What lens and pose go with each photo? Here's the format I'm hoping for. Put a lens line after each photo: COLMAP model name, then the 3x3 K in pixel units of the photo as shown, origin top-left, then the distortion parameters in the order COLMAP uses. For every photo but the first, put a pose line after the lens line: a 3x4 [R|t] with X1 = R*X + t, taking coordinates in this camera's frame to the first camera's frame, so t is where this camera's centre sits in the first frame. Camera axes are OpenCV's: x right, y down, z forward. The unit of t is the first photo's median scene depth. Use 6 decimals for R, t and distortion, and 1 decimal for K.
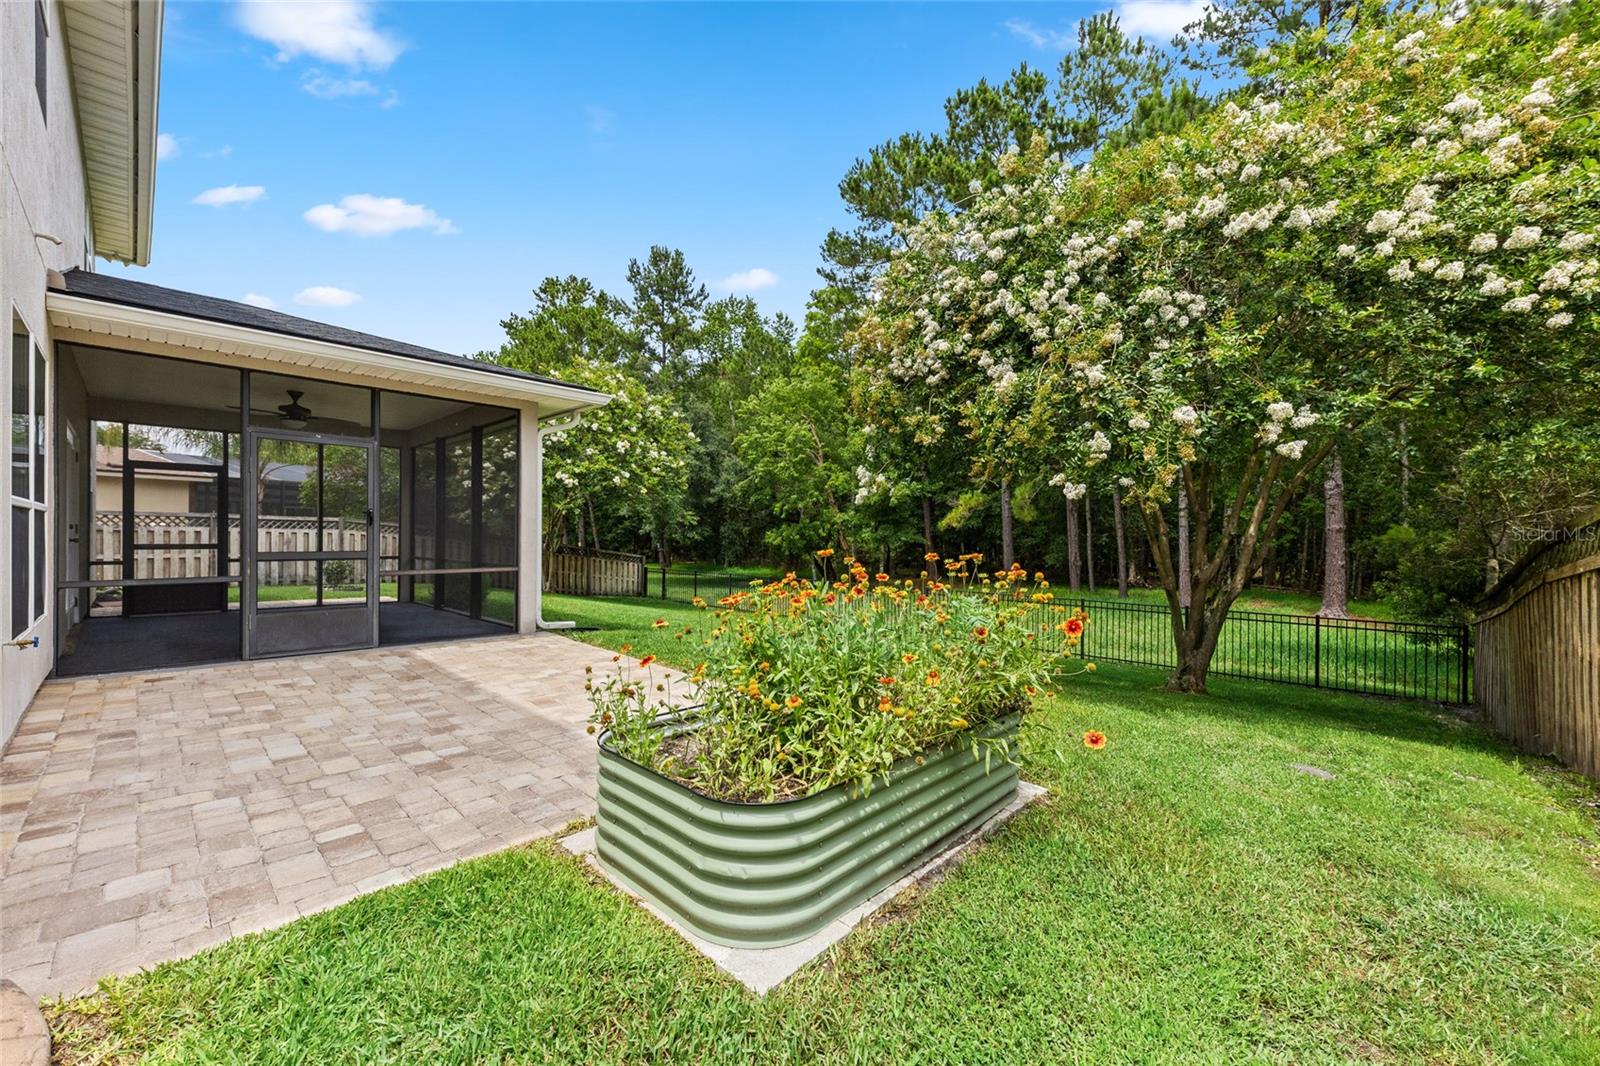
lens RADIAL K [[627.3, 0, 801.2], [0, 627.3, 531.7], [0, 0, 1]] dist [0.011613, -0.001298]
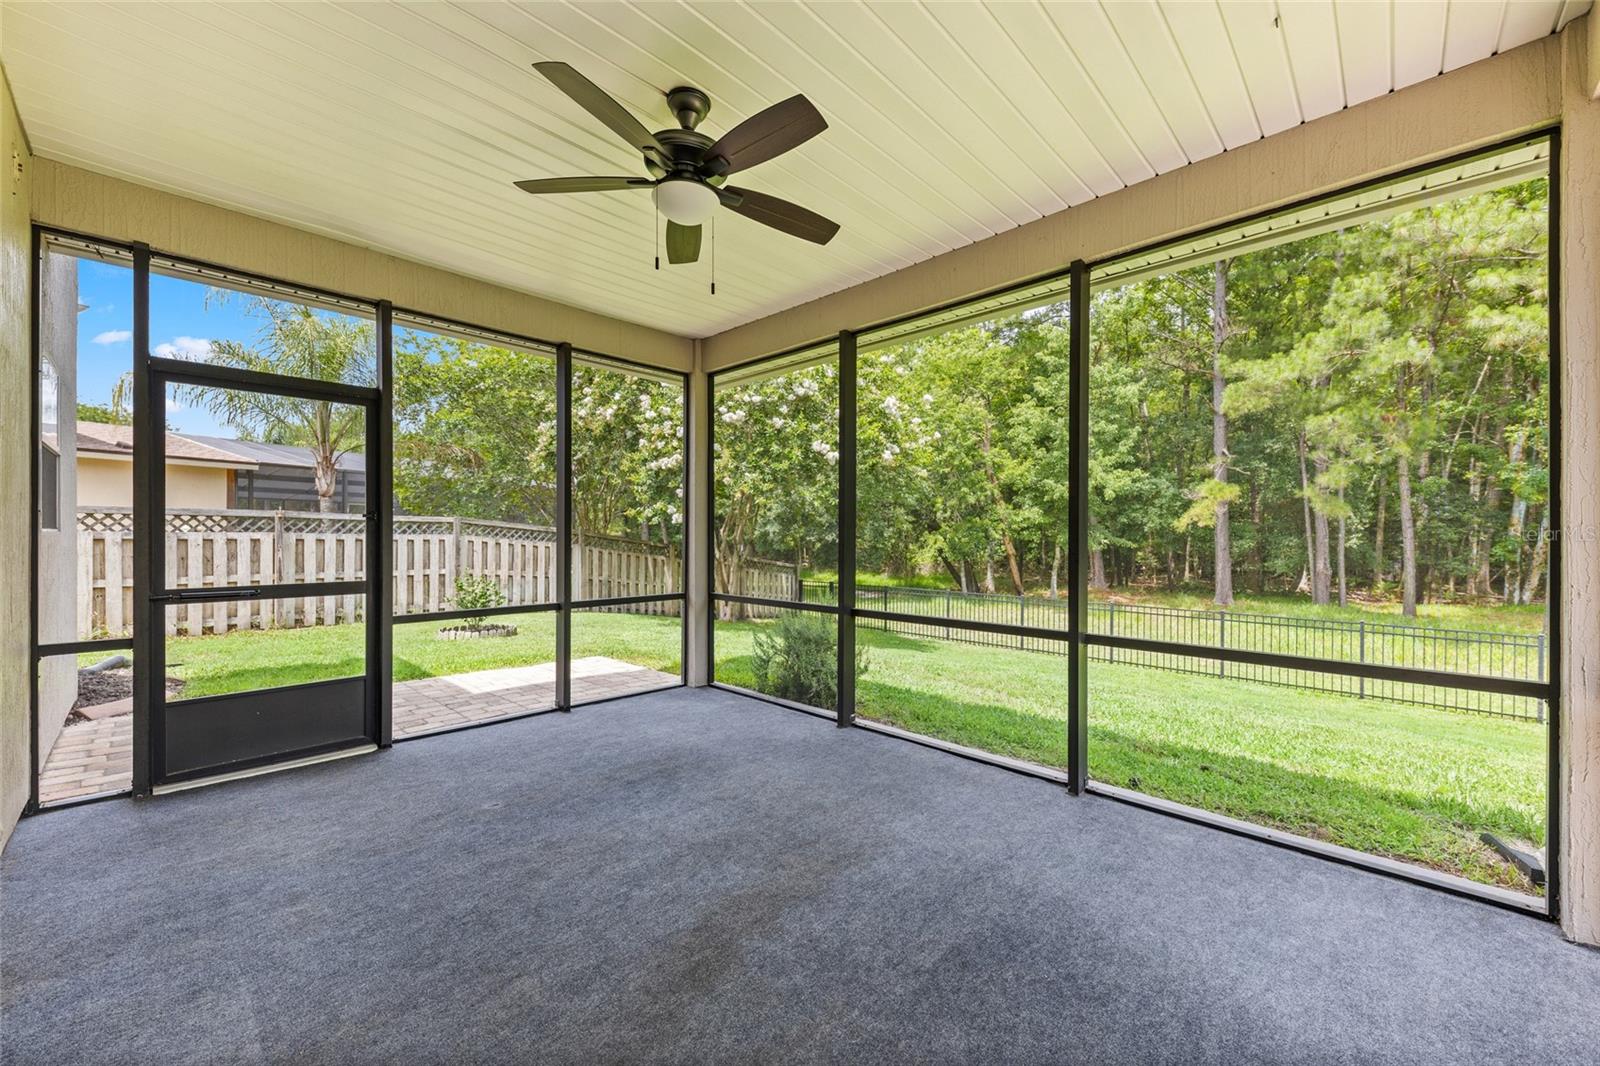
lens RADIAL K [[627.3, 0, 798.8], [0, 627.3, 536.0], [0, 0, 1]] dist [0.011613, -0.001298]
pose [[0.999919, -0.004407, -0.011937, -0.448628], [0.004496, 0.999962, 0.007475, -0.006689], [0.011904, -0.007528, 0.999901, 0.421166]]
